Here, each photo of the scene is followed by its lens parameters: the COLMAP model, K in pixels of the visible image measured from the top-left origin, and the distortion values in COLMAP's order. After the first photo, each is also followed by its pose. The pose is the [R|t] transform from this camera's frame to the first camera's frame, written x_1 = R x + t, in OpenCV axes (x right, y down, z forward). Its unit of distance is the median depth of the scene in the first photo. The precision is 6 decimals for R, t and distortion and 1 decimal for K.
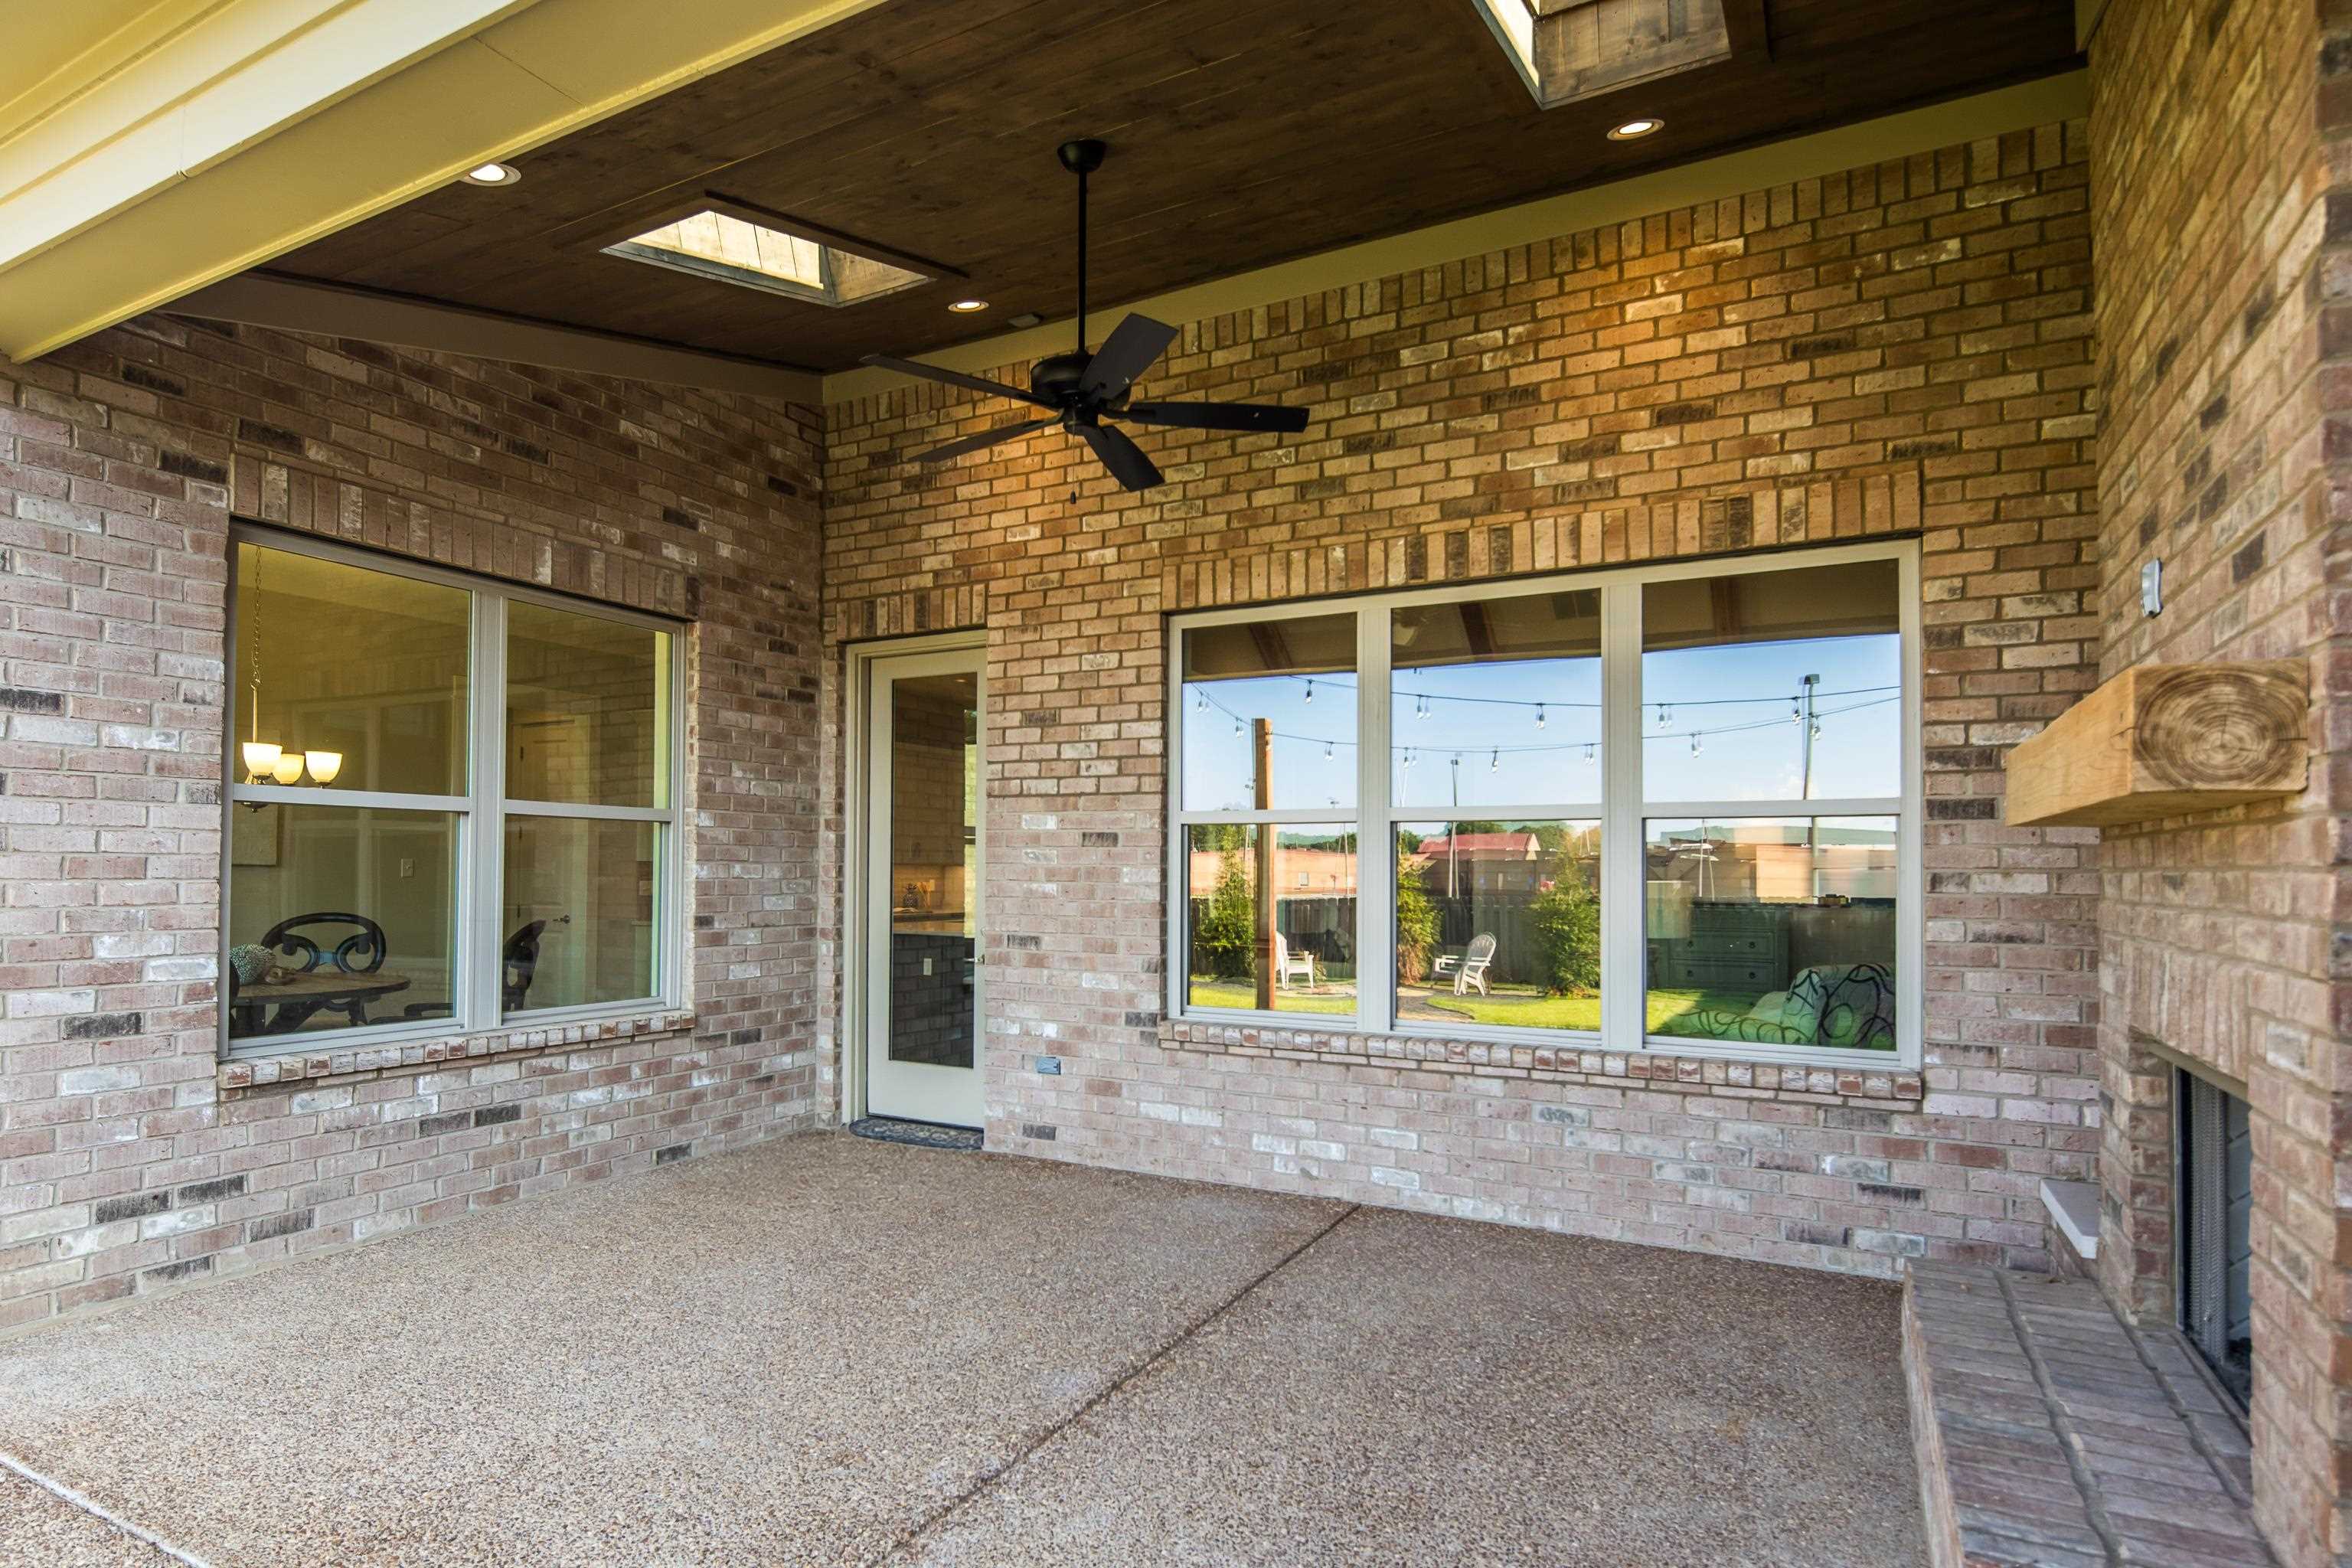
lens RADIAL K [[1212.8, 0, 1226.2], [0, 1212.8, 876.9], [0, 0, 1]] dist [-0.000674, -0.001841]
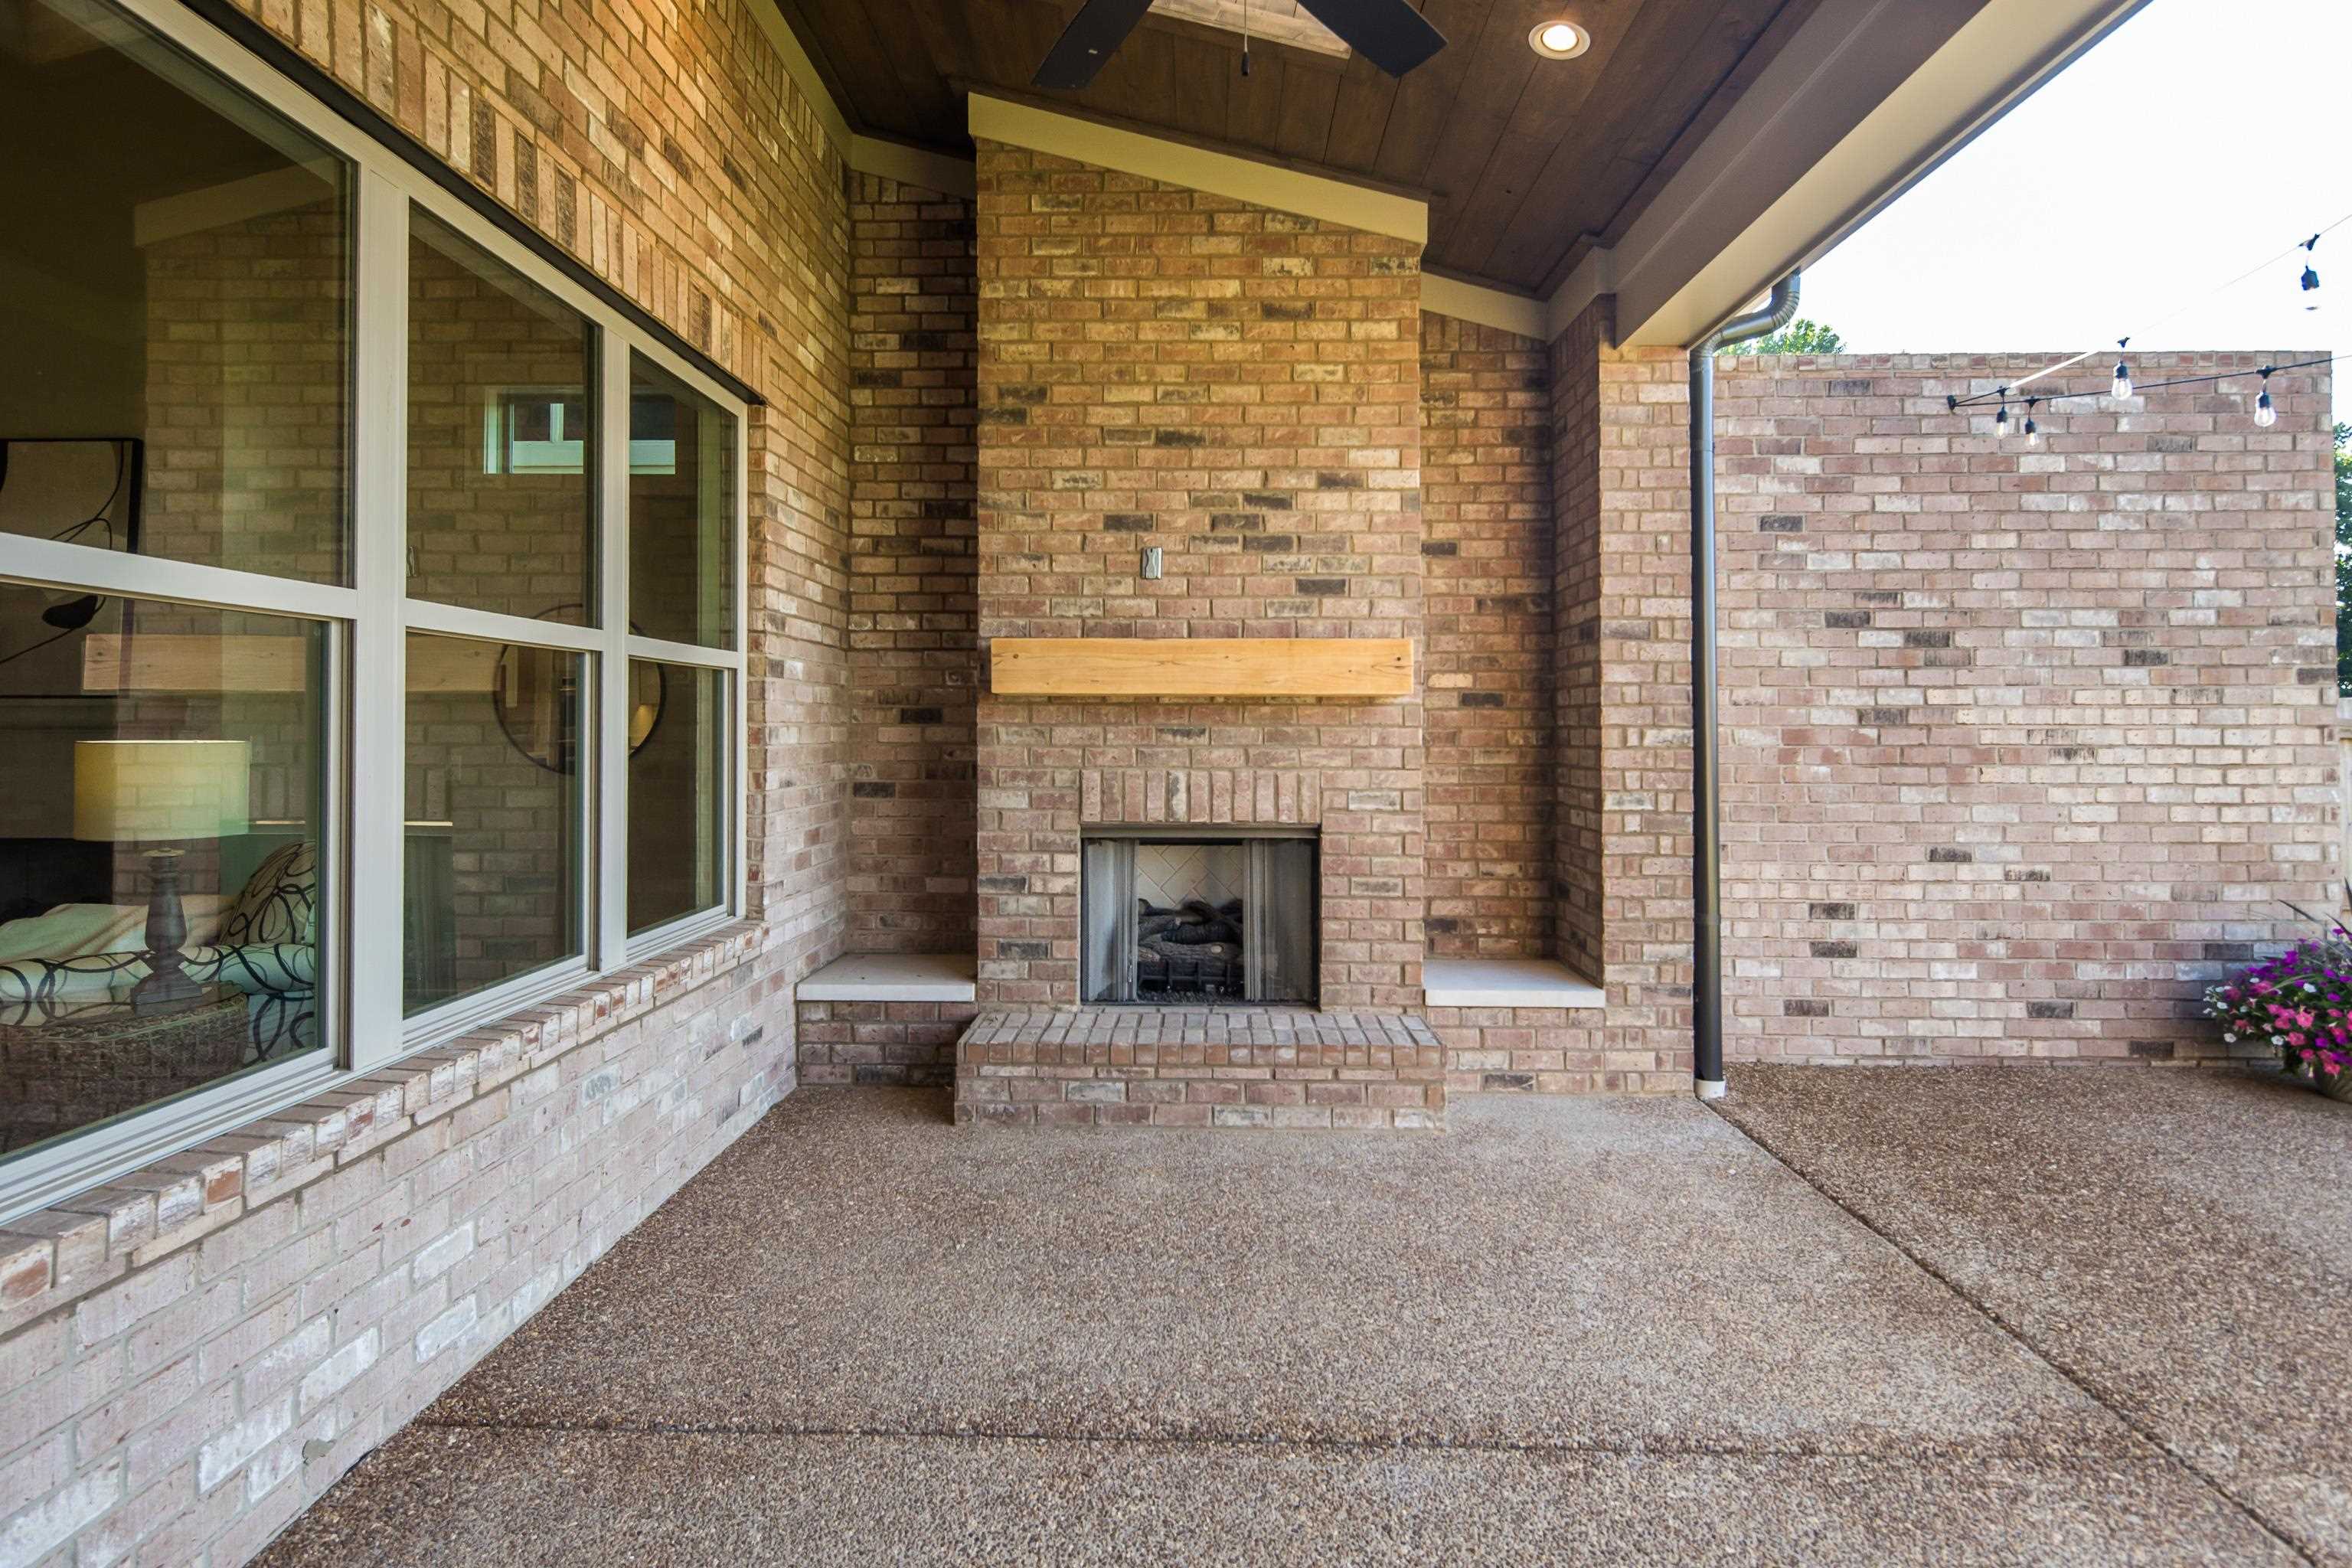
lens RADIAL K [[1212.8, 0, 1224.9], [0, 1212.8, 722.9], [0, 0, 1]] dist [-0.000674, -0.001841]
pose [[-0.459498, -0.010942, 0.888111, -0.452409], [-0.017897, 0.999835, 0.003059, -0.014239], [-0.887998, -0.014489, -0.459618, 0.922413]]
